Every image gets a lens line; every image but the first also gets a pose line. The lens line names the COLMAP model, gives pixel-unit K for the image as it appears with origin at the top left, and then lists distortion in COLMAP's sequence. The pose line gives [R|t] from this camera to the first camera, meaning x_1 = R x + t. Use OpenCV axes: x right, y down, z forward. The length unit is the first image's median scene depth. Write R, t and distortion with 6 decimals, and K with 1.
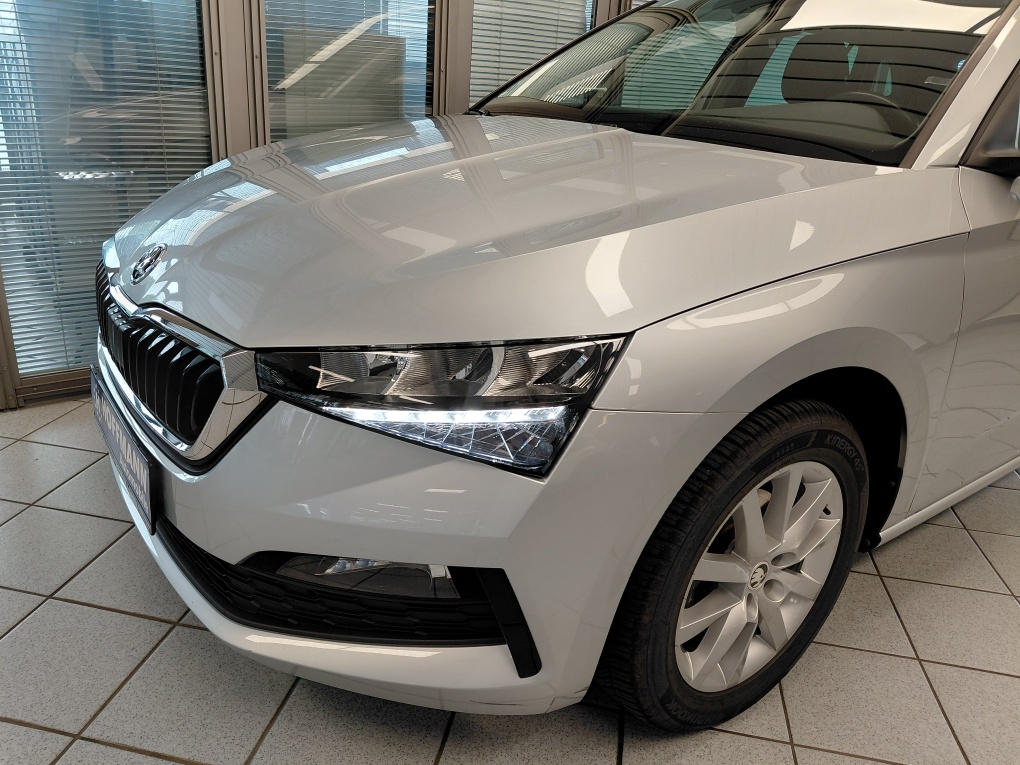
lens RADIAL K [[757.9, 0, 491.9], [0, 757.9, 370.1], [0, 0, 1]] dist [0.056570, -0.068198]
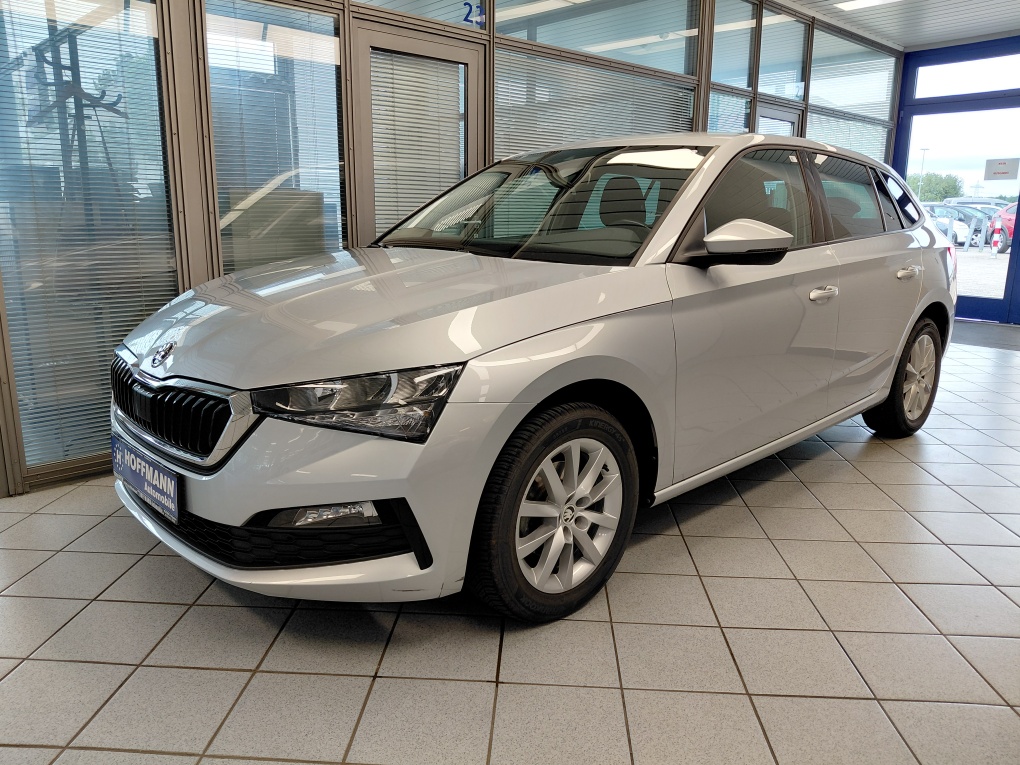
lens RADIAL K [[764.1, 0, 500.4], [0, 764.1, 373.5], [0, 0, 1]] dist [0.054234, -0.125362]
pose [[0.991396, -0.071748, 0.109477, 0.044879], [0.086867, 0.986297, -0.140258, 0.179833], [-0.097914, 0.148562, 0.984044, -0.588372]]
